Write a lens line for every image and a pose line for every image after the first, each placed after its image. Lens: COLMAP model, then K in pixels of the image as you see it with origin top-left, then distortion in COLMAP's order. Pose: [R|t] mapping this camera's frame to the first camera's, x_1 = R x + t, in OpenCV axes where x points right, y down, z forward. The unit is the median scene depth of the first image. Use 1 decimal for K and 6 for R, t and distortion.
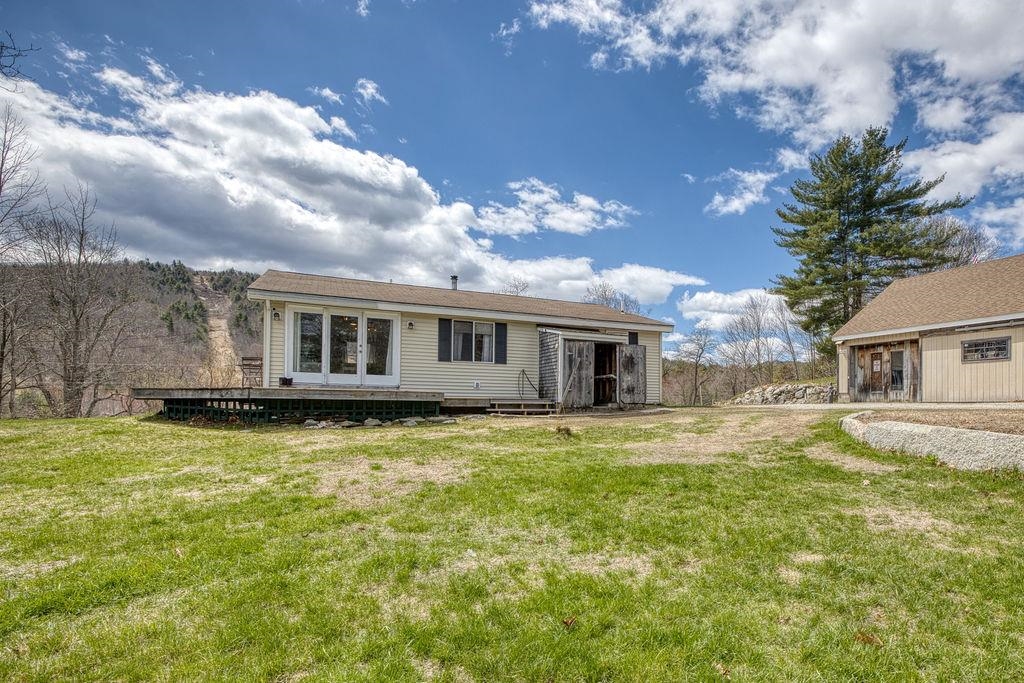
lens RADIAL K [[535.2, 0, 625.2], [0, 535.2, 398.7], [0, 0, 1]] dist [-0.031174, 0.011660]
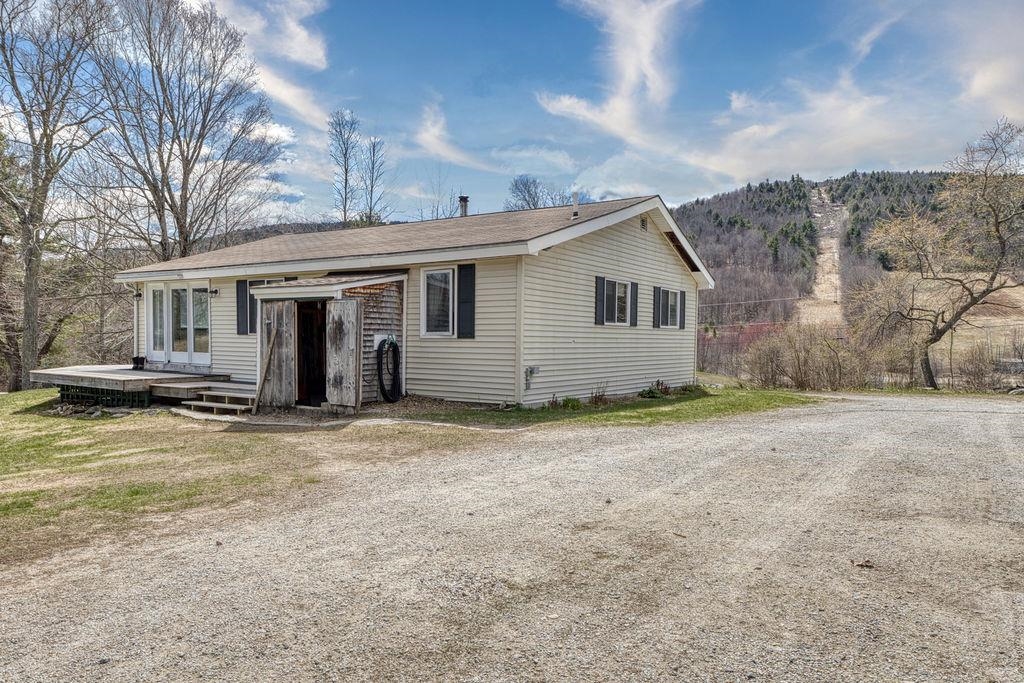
lens RADIAL K [[760.4, 0, 512.0], [0, 760.4, 341.5], [0, 0, 1]] dist [-0.002282, -0.000675]
pose [[0.454242, -0.001856, -0.890876, 0.819774], [-0.006245, 0.999967, -0.005268, -0.056208], [0.890856, 0.007956, 0.454216, 0.831541]]
